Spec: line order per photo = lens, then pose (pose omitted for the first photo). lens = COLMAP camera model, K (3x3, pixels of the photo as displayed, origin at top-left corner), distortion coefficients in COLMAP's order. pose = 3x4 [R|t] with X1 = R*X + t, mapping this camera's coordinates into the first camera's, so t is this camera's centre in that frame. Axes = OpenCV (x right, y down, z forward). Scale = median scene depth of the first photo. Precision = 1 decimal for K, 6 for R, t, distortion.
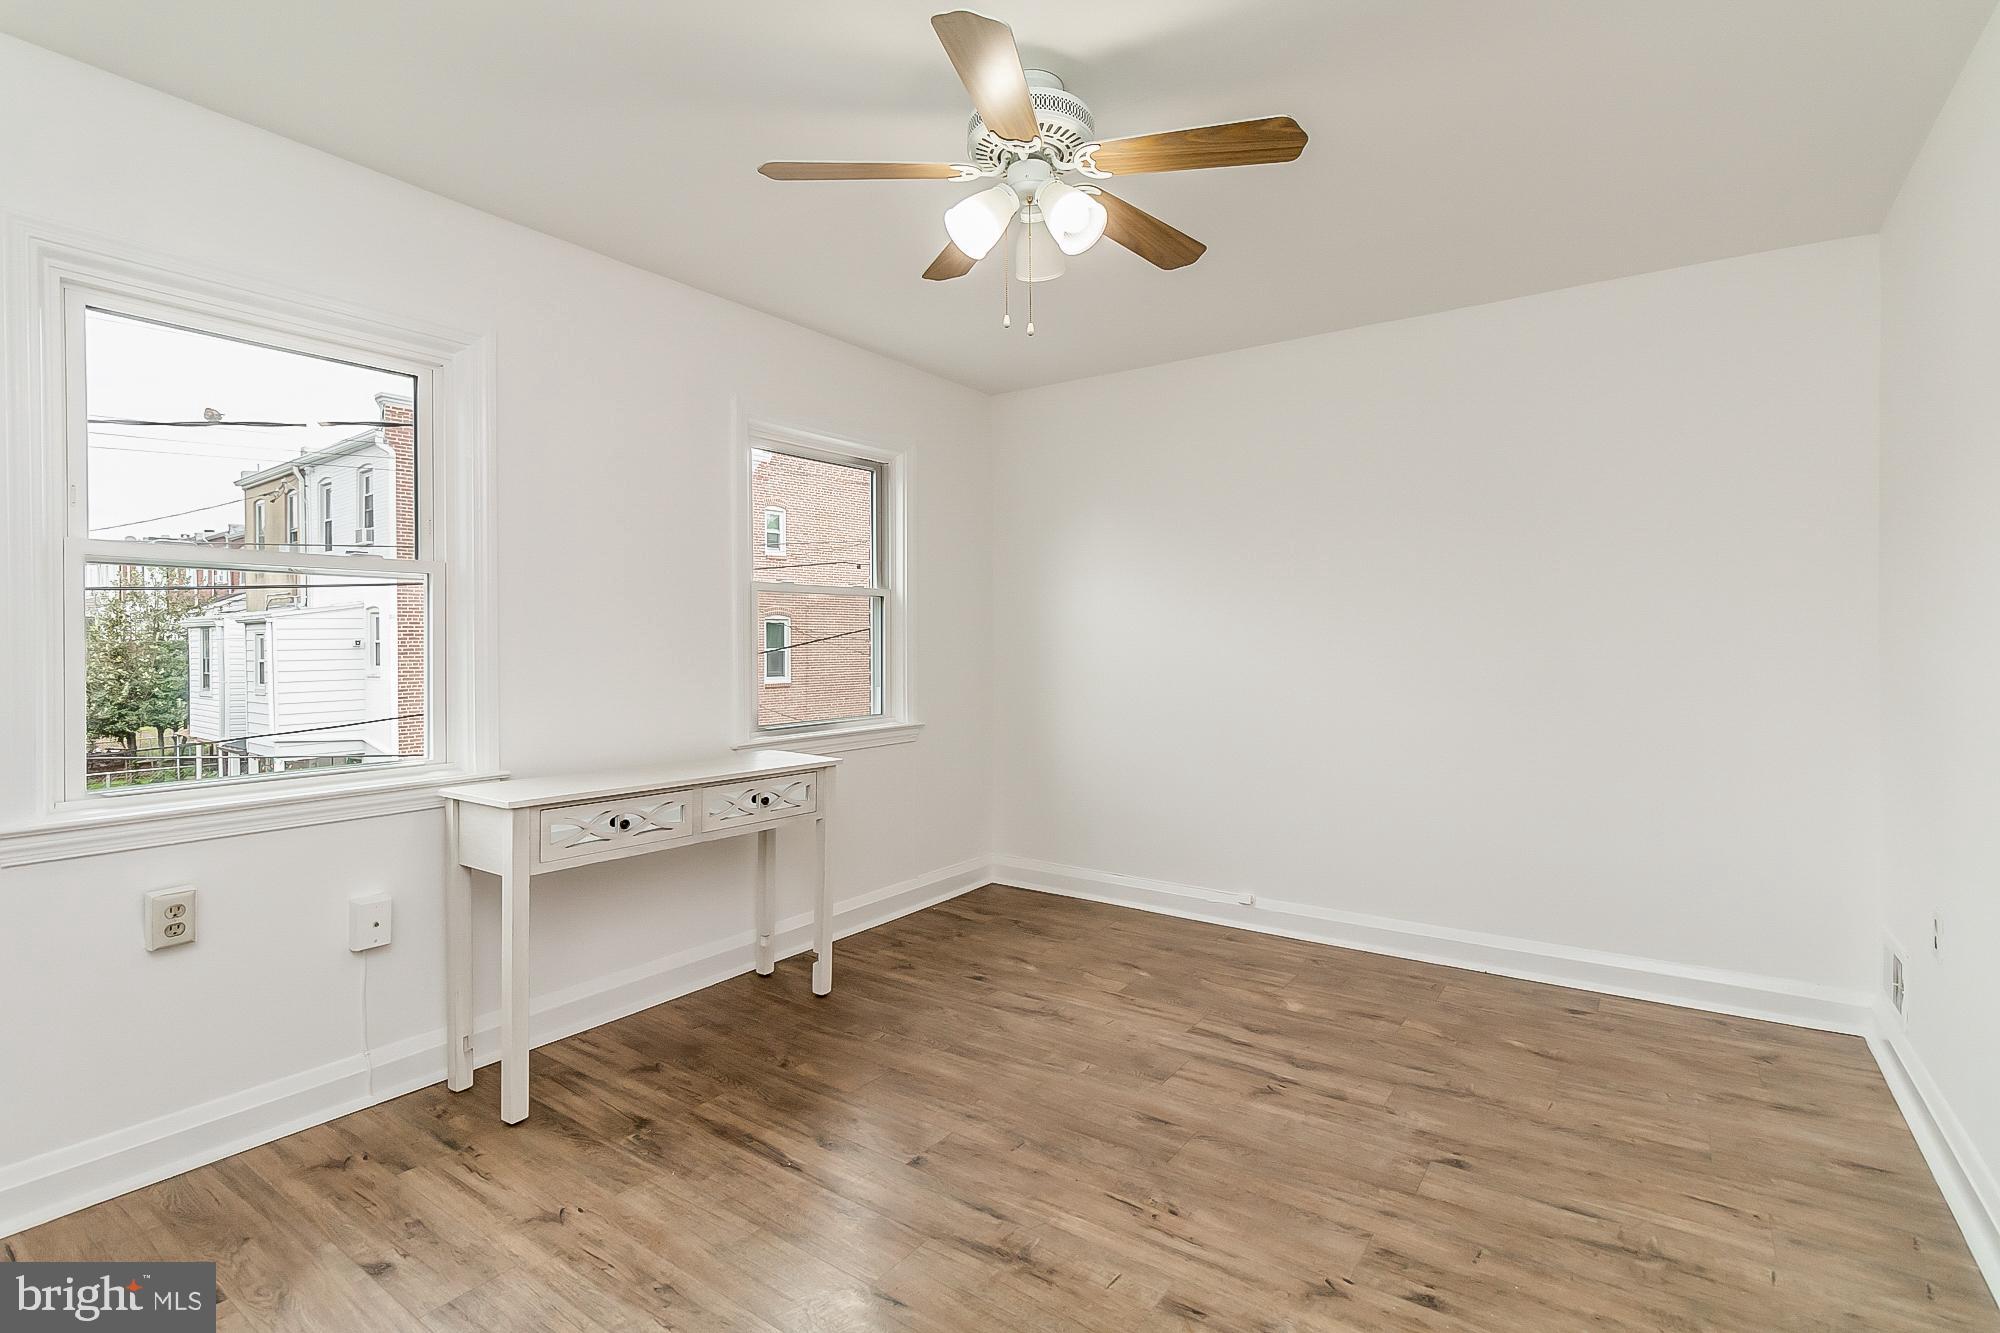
lens RADIAL K [[930.5, 0, 1007.7], [0, 930.5, 656.6], [0, 0, 1]] dist [0.001541, 0.000004]
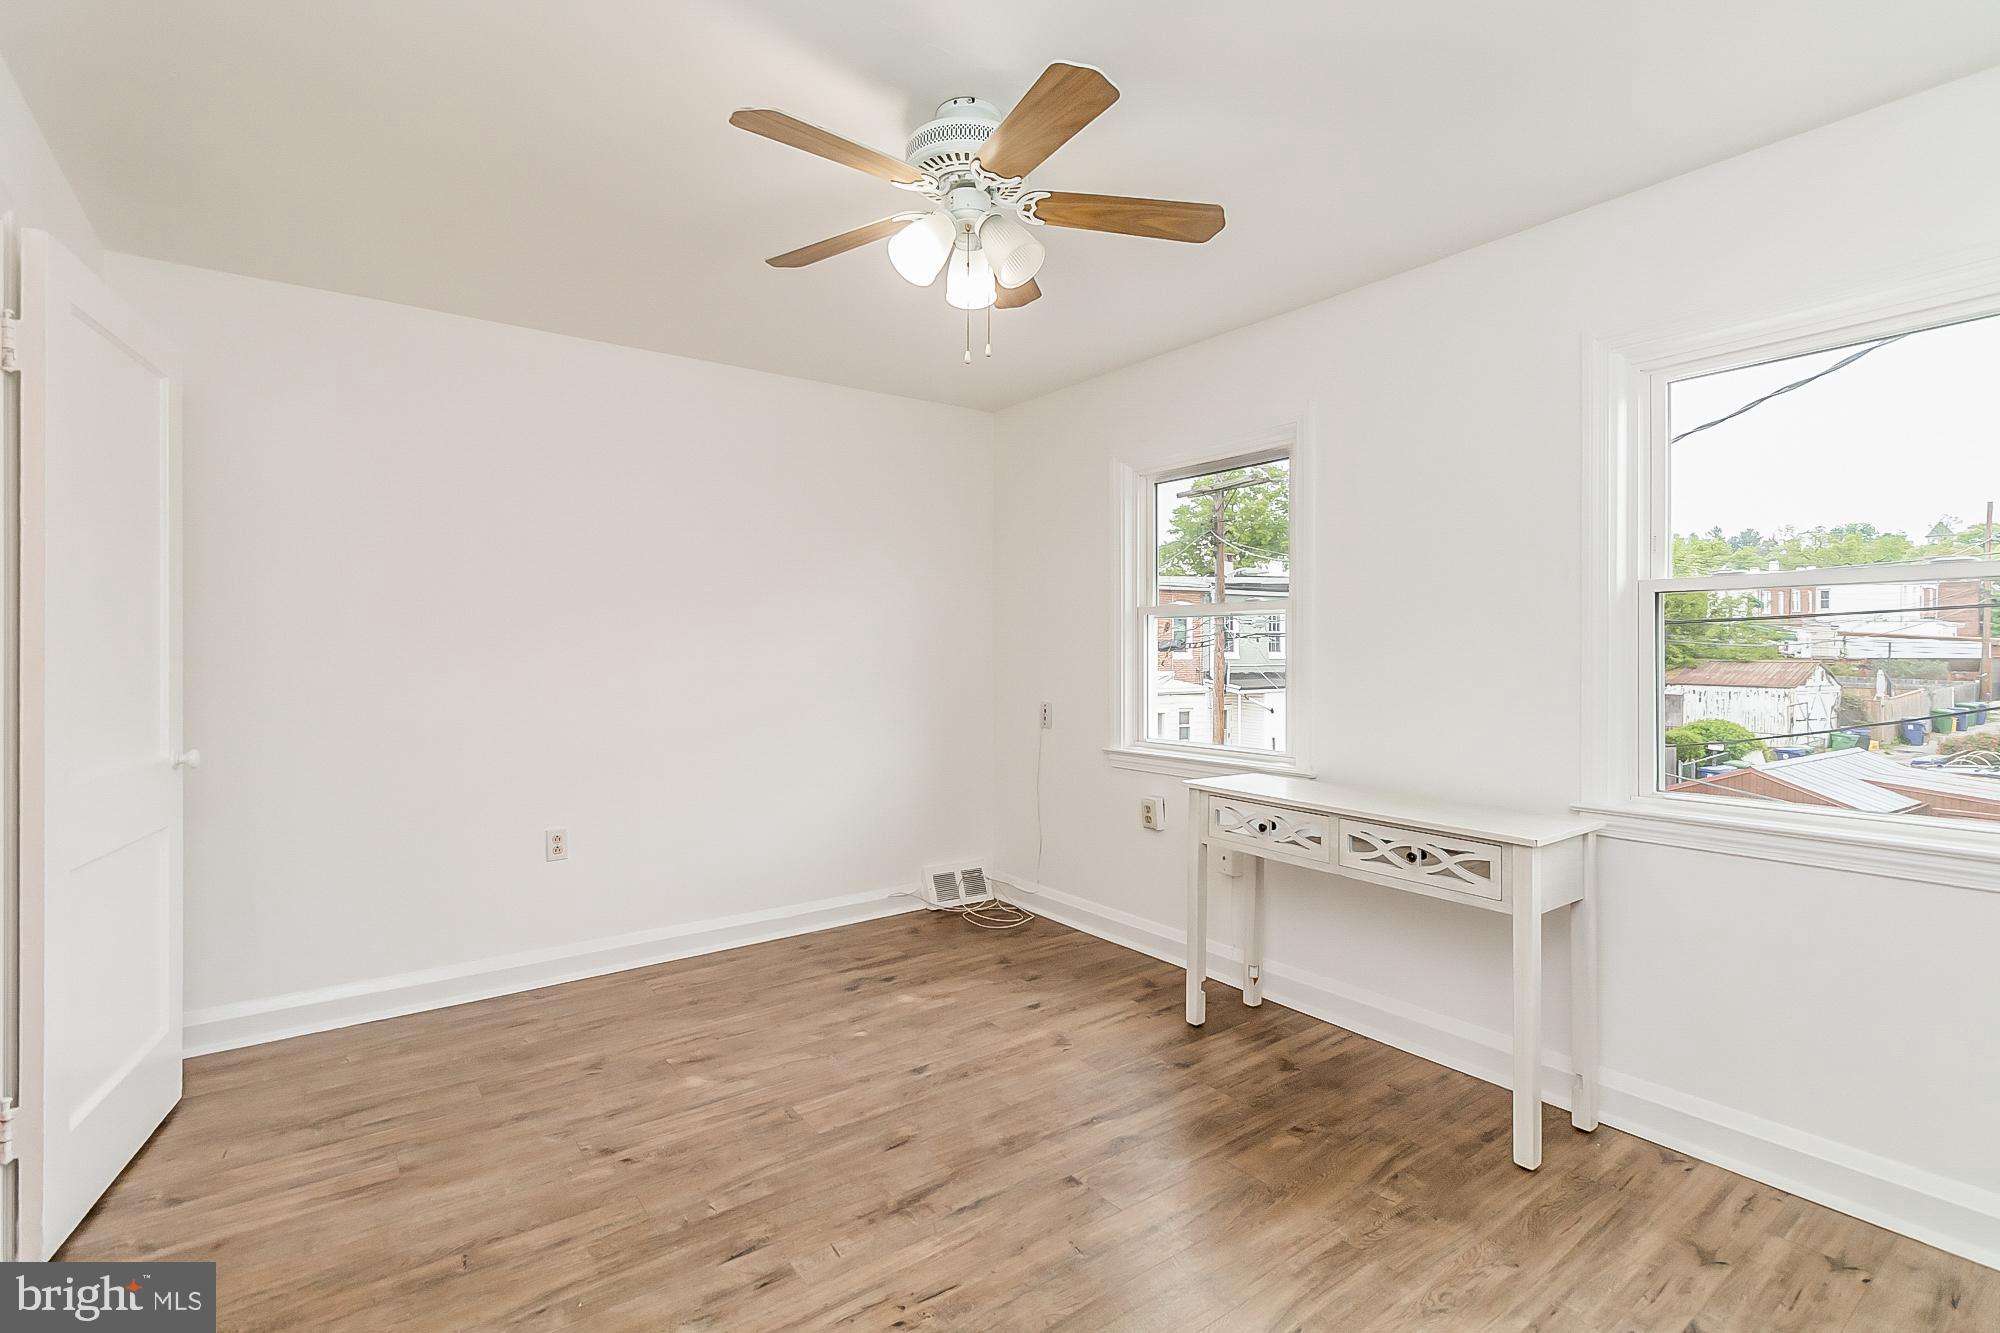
lens RADIAL K [[948.6, 0, 1012.4], [0, 948.6, 673.0], [0, 0, 1]] dist [0.000022, 0.000043]
pose [[-0.315481, 0.024185, -0.948623, 0.987508], [-0.013962, 0.999449, 0.030124, -0.052295], [0.948829, 0.022748, -0.314970, 1.374639]]
